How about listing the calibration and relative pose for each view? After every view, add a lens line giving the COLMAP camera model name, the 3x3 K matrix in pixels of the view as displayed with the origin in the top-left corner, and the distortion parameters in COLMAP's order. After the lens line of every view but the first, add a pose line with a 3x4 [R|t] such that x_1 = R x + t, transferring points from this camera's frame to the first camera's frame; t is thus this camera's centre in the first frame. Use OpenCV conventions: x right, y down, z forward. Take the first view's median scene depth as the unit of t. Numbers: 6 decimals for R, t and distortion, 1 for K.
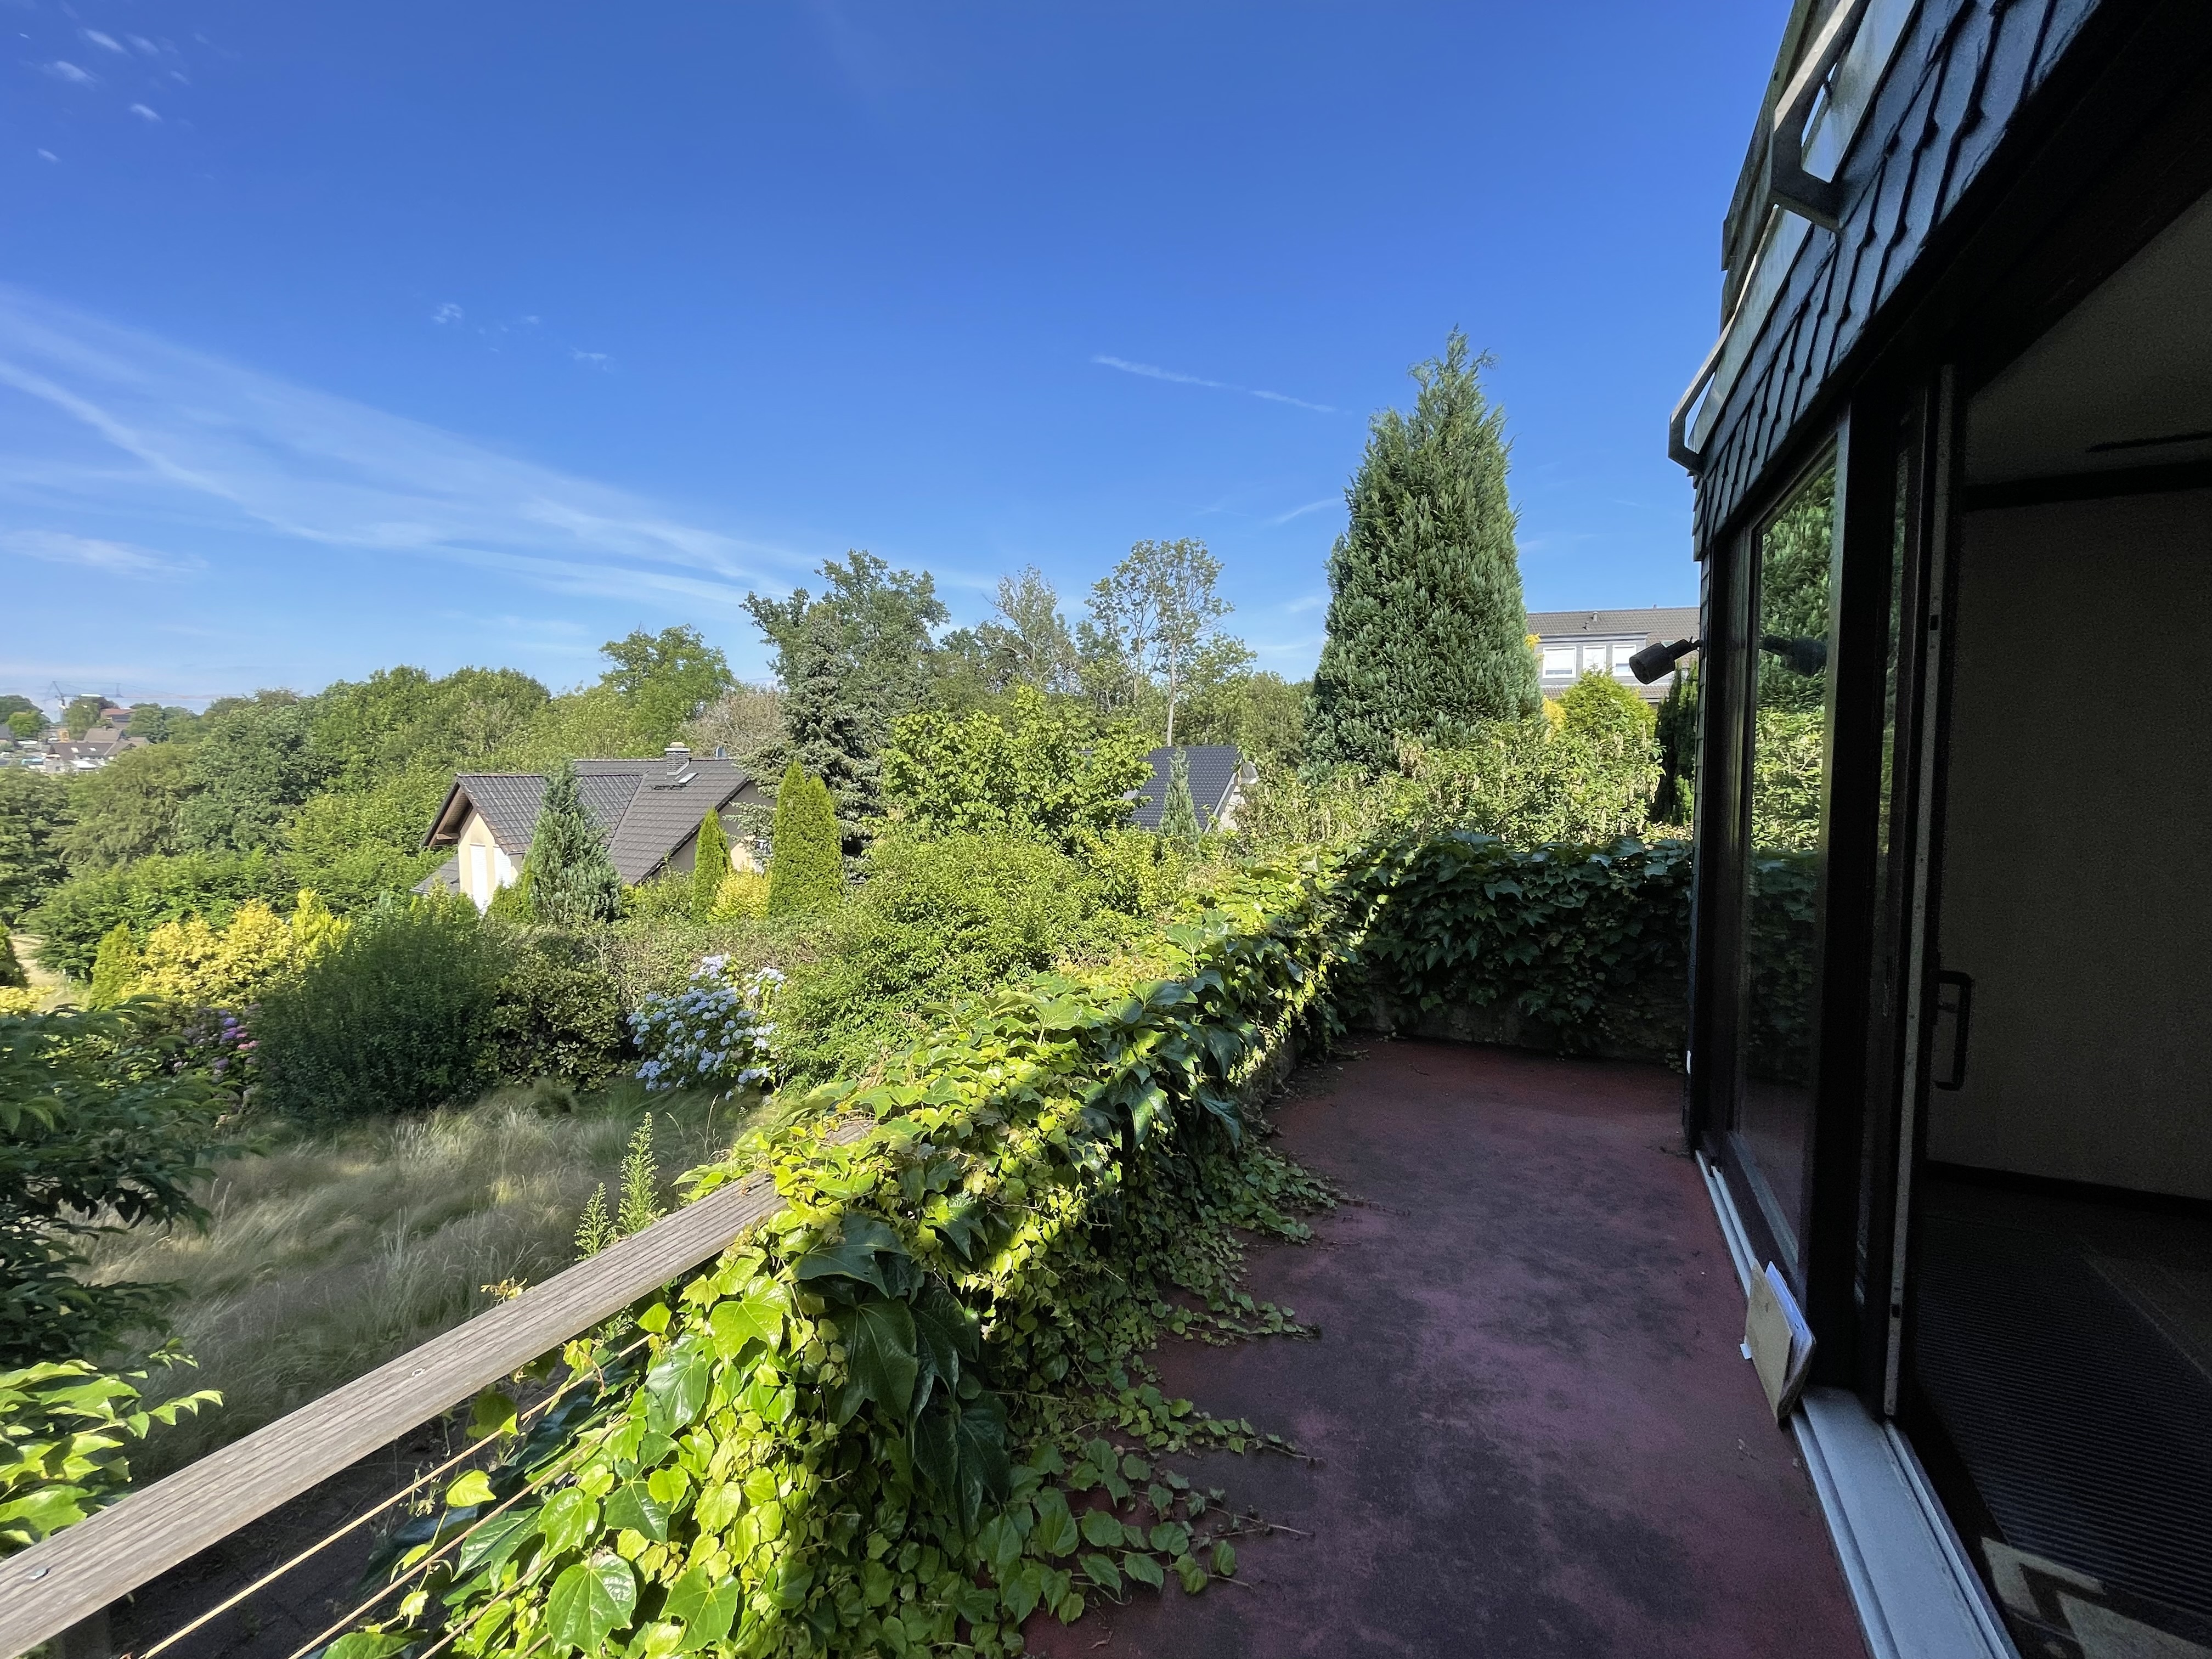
lens RADIAL K [[892.7, 0, 1105.7], [0, 892.7, 822.1], [0, 0, 1]] dist [0.002967, -0.001001]
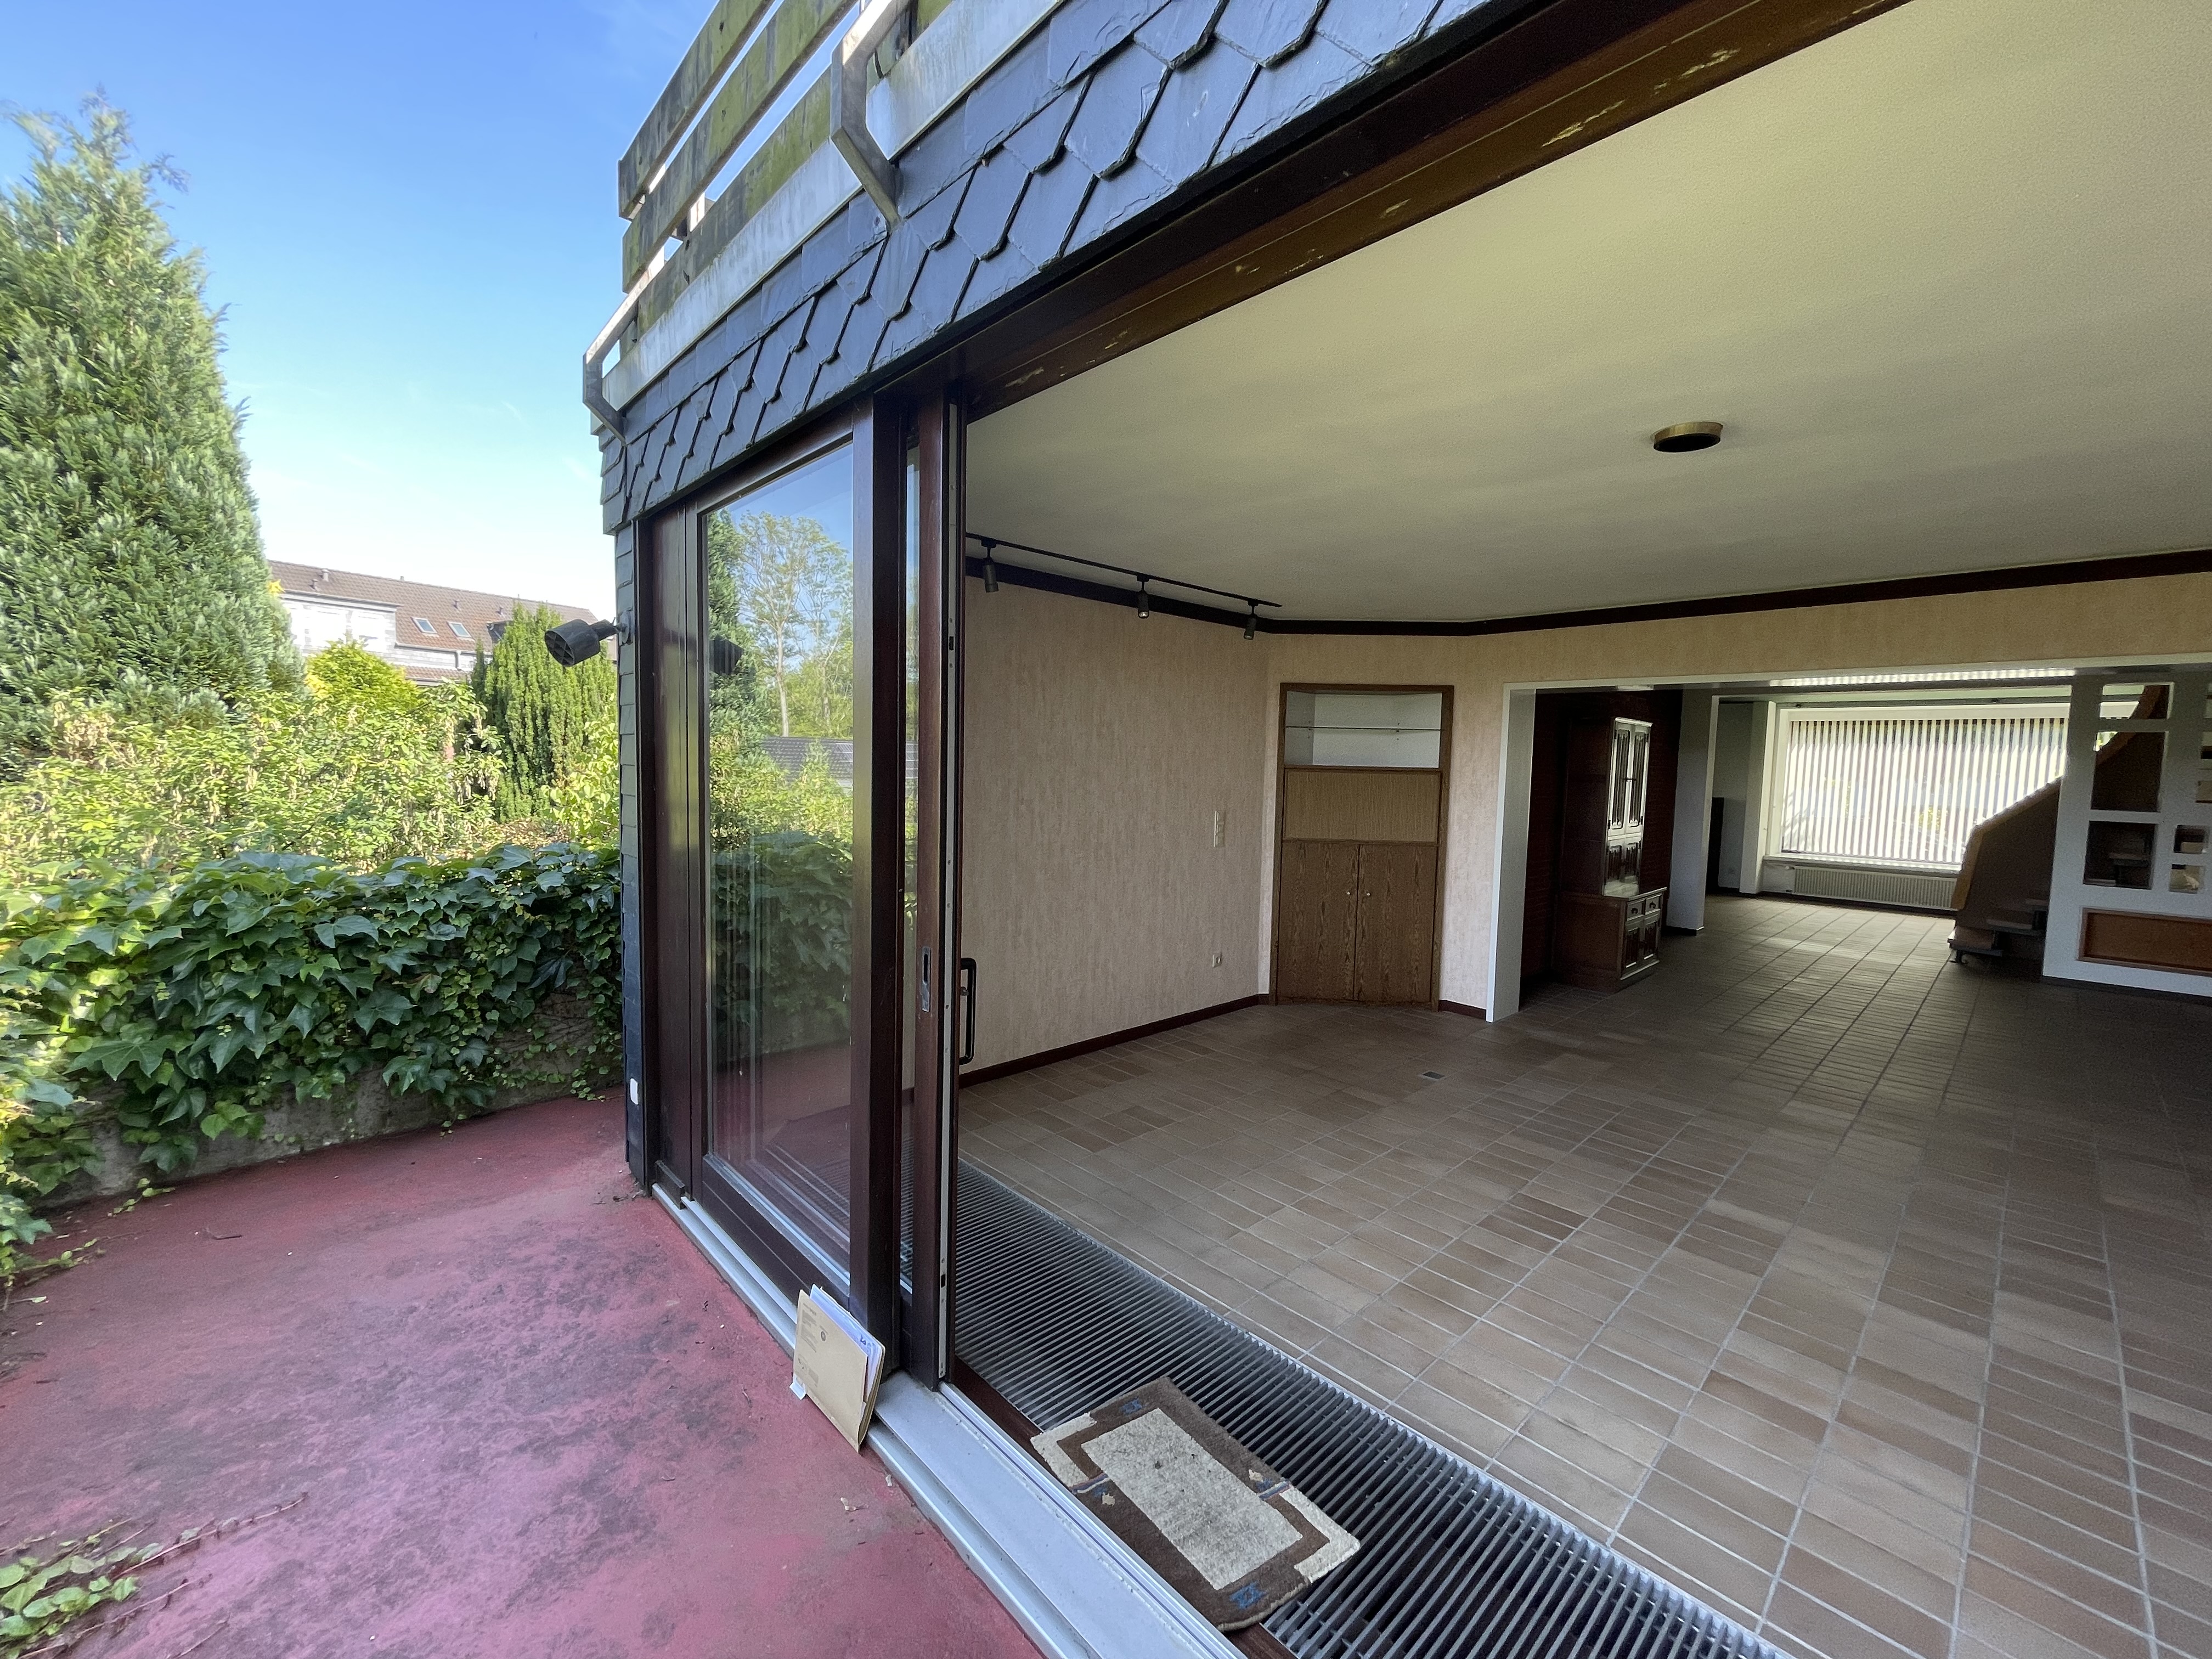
lens RADIAL K [[892.7, 0, 1105.7], [0, 892.7, 822.1], [0, 0, 1]] dist [0.002967, -0.001001]
pose [[0.345404, -0.049611, 0.937142, -0.013391], [0.037248, 0.998540, 0.039133, -0.016361], [-0.937715, 0.021390, 0.346748, 0.177697]]
